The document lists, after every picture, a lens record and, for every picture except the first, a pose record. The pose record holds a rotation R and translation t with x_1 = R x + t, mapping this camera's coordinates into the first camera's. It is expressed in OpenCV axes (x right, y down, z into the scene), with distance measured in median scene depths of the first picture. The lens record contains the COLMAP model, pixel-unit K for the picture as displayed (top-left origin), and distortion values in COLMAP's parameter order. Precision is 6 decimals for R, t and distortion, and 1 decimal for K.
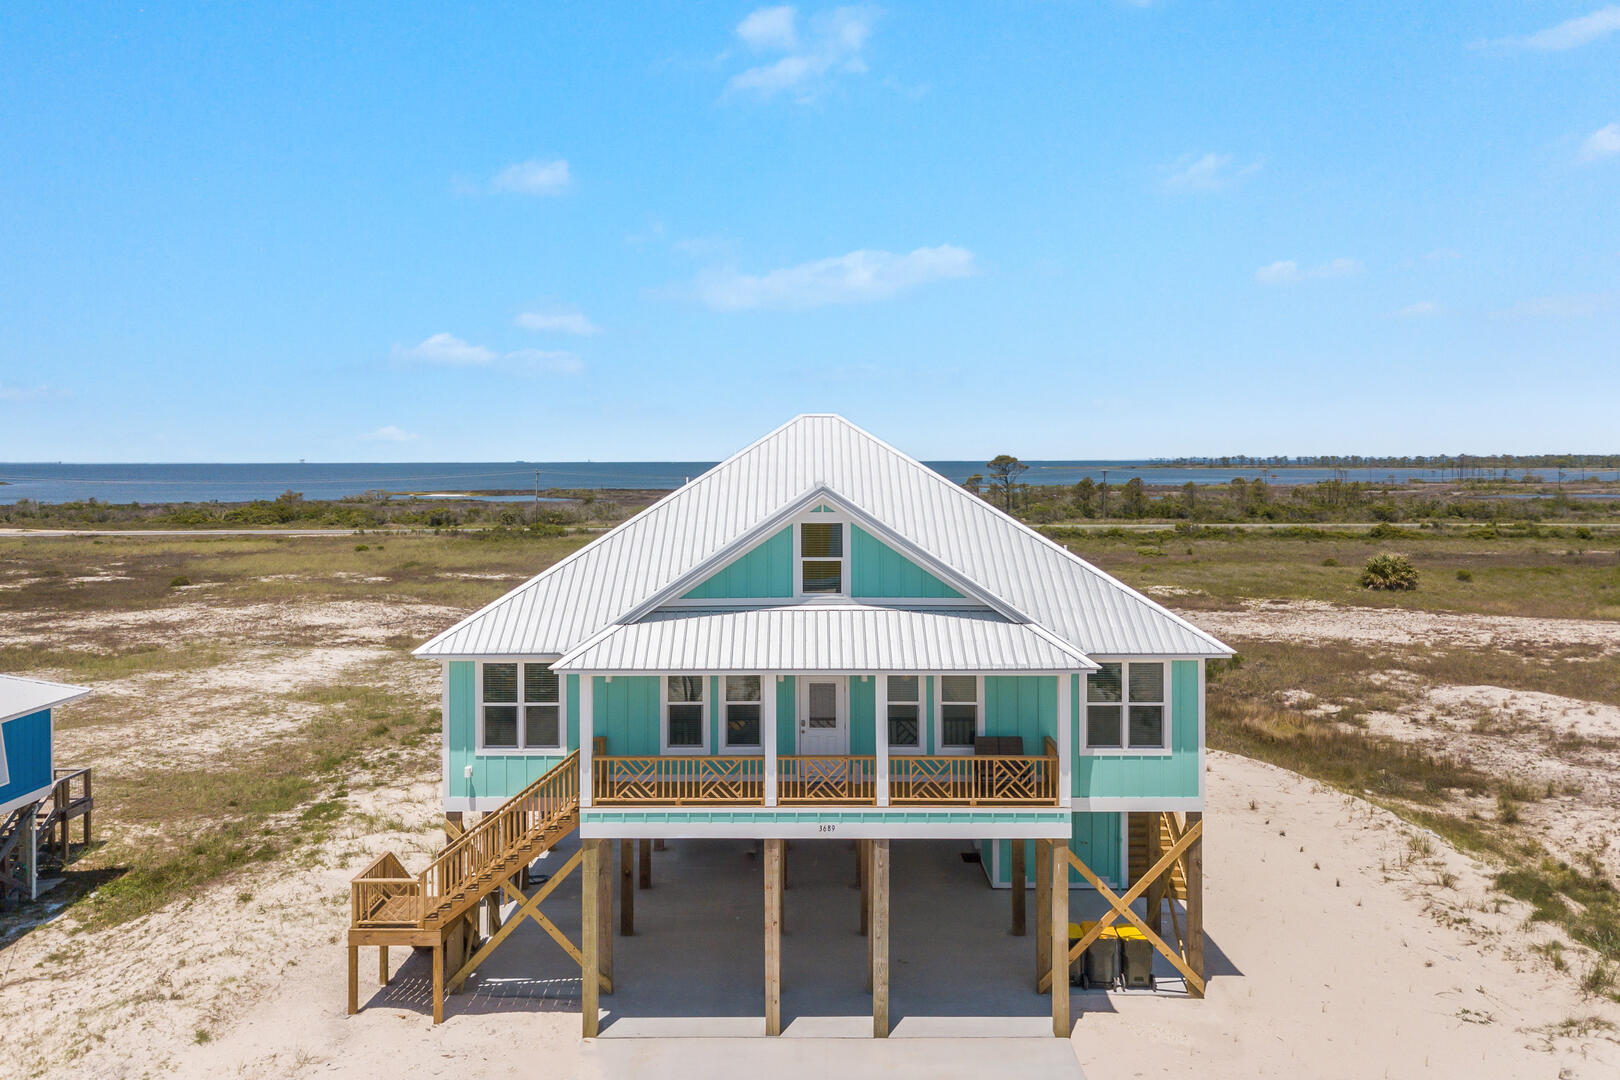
lens RADIAL K [[1220.8, 0, 838.0], [0, 1220.8, 497.5], [0, 0, 1]] dist [0.009886, 0.008037]
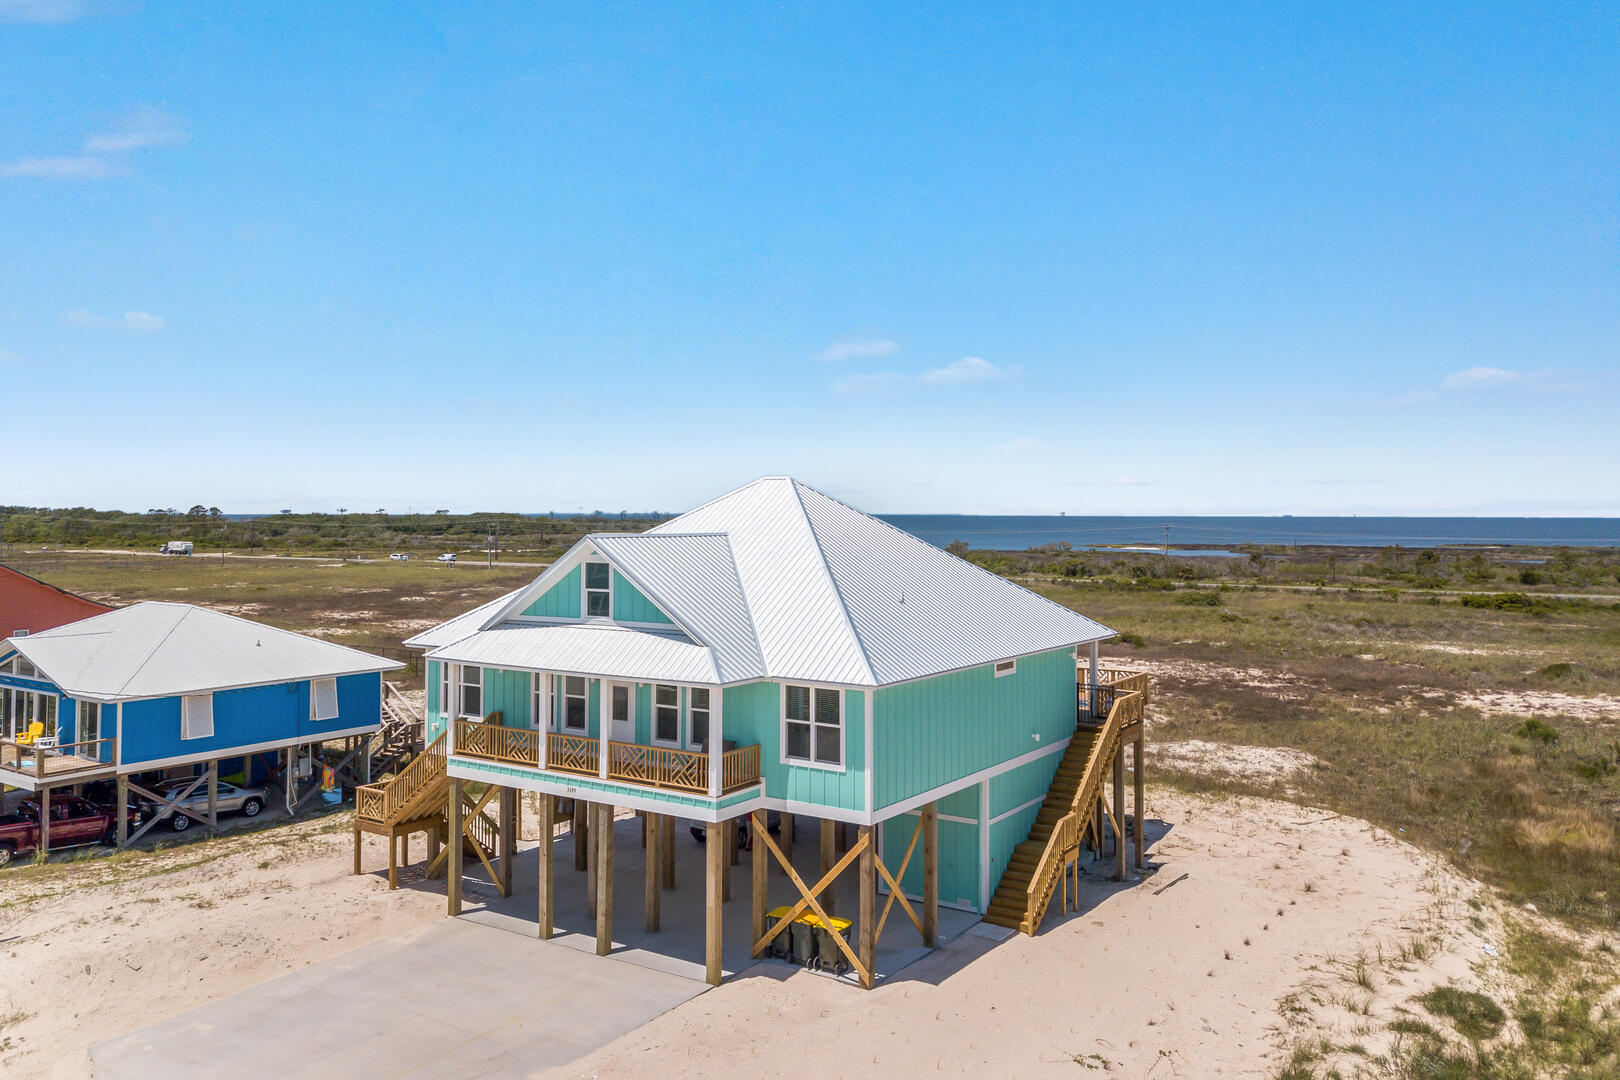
lens RADIAL K [[1260.4, 0, 809.6], [0, 1260.4, 504.7], [0, 0, 1]] dist [0.010061, 0.034825]
pose [[0.829315, -0.005147, -0.558757, 0.912220], [-0.015171, 0.999382, -0.031724, -0.002997], [0.558575, 0.034786, 0.828724, -0.015291]]
